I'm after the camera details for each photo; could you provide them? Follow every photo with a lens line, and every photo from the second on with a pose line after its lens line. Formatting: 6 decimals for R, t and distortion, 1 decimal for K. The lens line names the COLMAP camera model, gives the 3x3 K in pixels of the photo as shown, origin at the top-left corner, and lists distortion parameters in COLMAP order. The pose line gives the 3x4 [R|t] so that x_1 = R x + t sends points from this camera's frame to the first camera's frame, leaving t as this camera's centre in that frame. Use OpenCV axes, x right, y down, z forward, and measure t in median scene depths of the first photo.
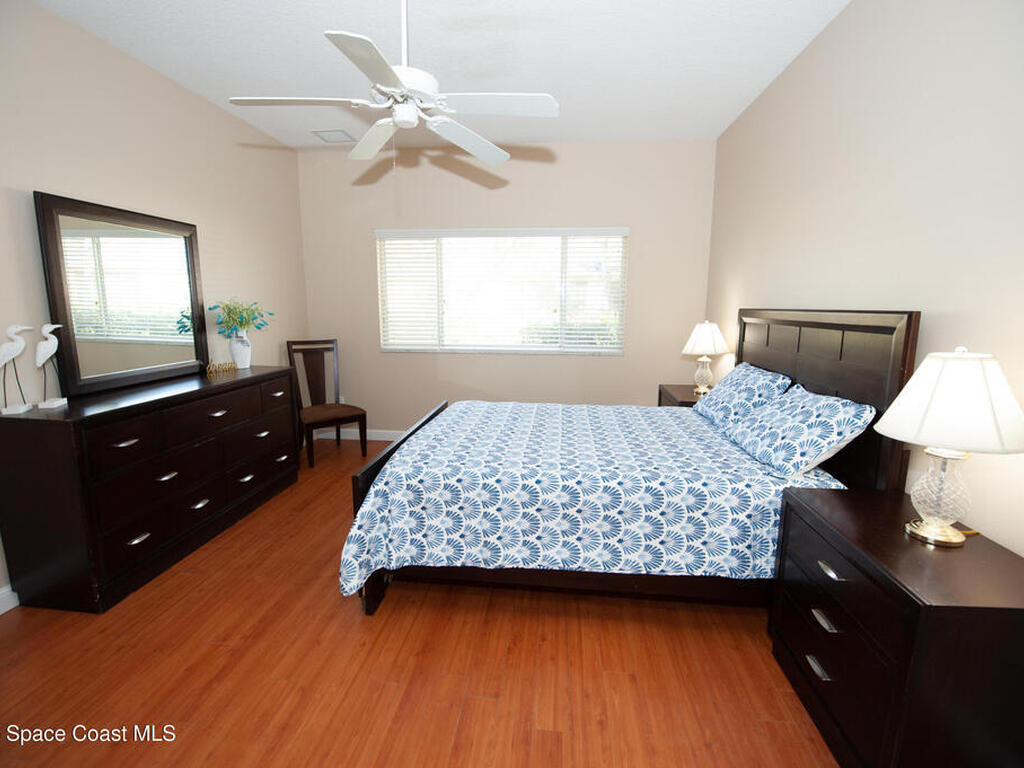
lens RADIAL K [[458.7, 0, 511.2], [0, 458.7, 378.2], [0, 0, 1]] dist [-0.013810, -0.004118]
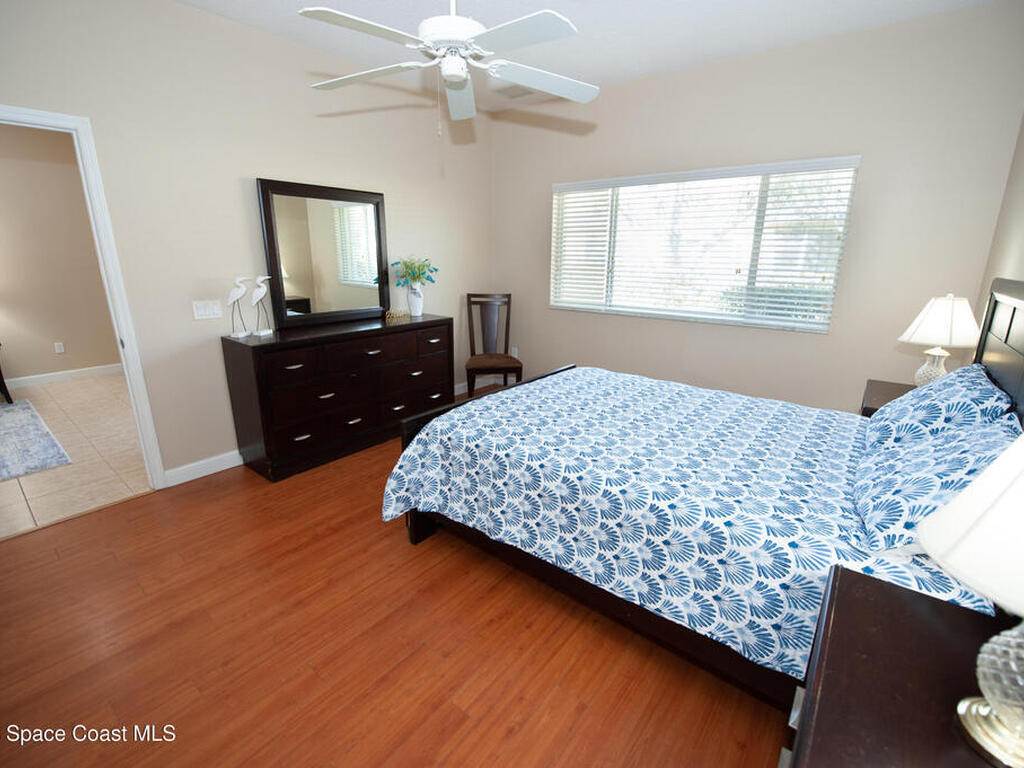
lens RADIAL K [[458.7, 0, 512.7], [0, 458.7, 379.0], [0, 0, 1]] dist [-0.013810, -0.004118]
pose [[0.843924, 0.141977, -0.517334, 0.449749], [-0.088676, 0.987996, 0.126490, -0.055640], [0.529083, -0.060873, 0.846384, 0.199868]]
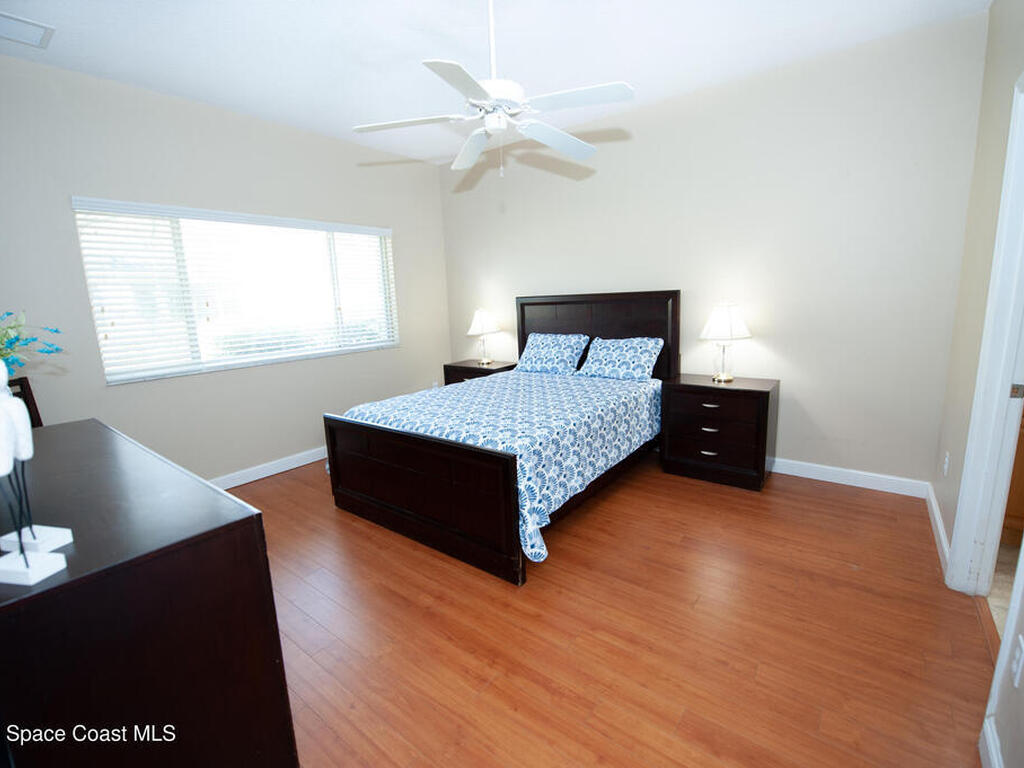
lens RADIAL K [[458.7, 0, 510.7], [0, 458.7, 383.0], [0, 0, 1]] dist [-0.013810, -0.004118]
pose [[0.530688, -0.181619, 0.827880, -1.184231], [0.177980, 0.978873, 0.100654, -0.058896], [-0.828670, 0.093930, 0.551800, 0.405806]]
